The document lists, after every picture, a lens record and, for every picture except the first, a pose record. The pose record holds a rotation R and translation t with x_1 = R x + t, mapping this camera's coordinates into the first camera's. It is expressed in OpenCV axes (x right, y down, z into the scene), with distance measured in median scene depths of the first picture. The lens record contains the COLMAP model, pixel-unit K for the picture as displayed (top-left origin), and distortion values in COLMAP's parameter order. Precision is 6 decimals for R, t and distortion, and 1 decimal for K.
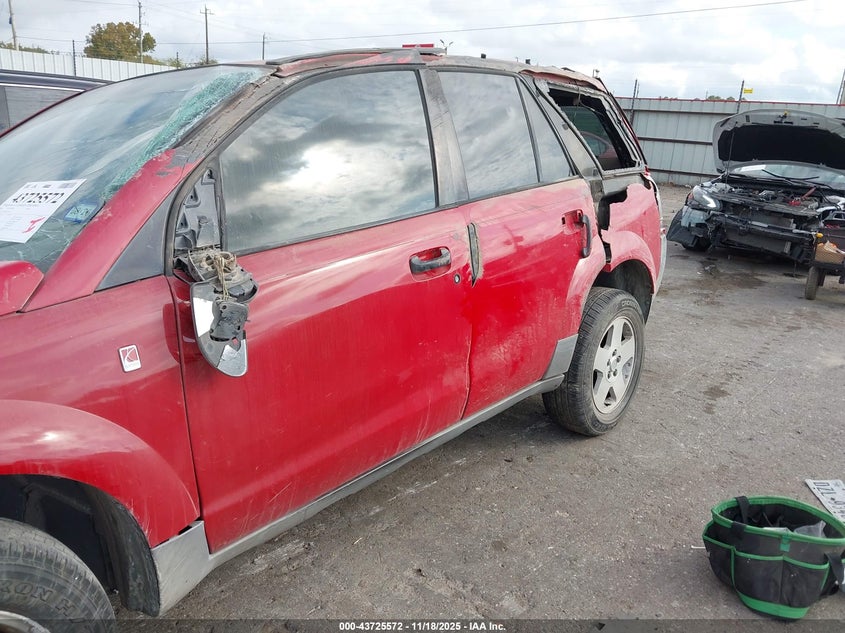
lens RADIAL K [[640.7, 0, 422.4], [0, 640.7, 299.4], [0, 0, 1]] dist [-0.010861, -0.009418]
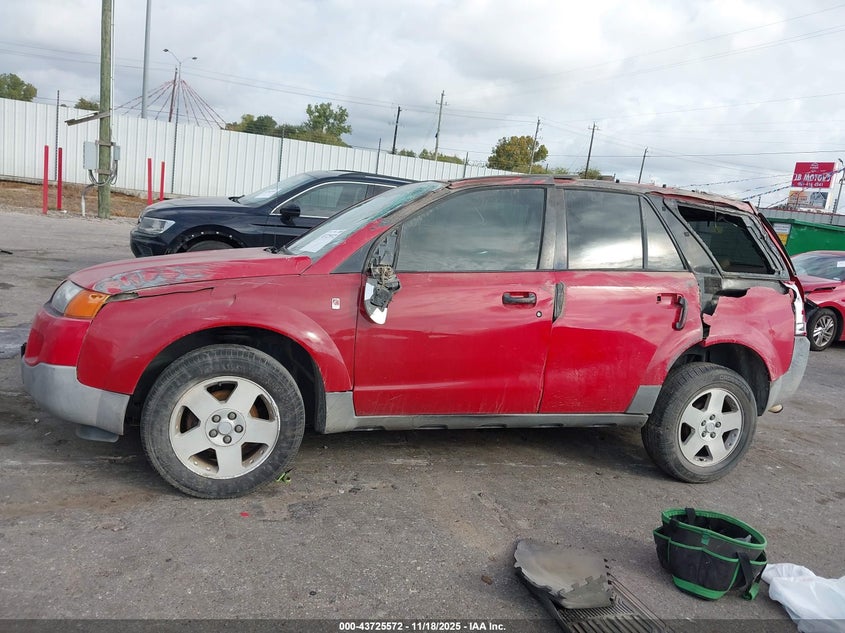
lens RADIAL K [[640.7, 0, 422.4], [0, 640.7, 299.4], [0, 0, 1]] dist [-0.010861, -0.009418]
pose [[0.846574, 0.134013, -0.515123, 0.463686], [-0.214805, 0.971495, -0.100278, 0.114067], [0.487002, 0.195543, 0.851230, -0.375775]]
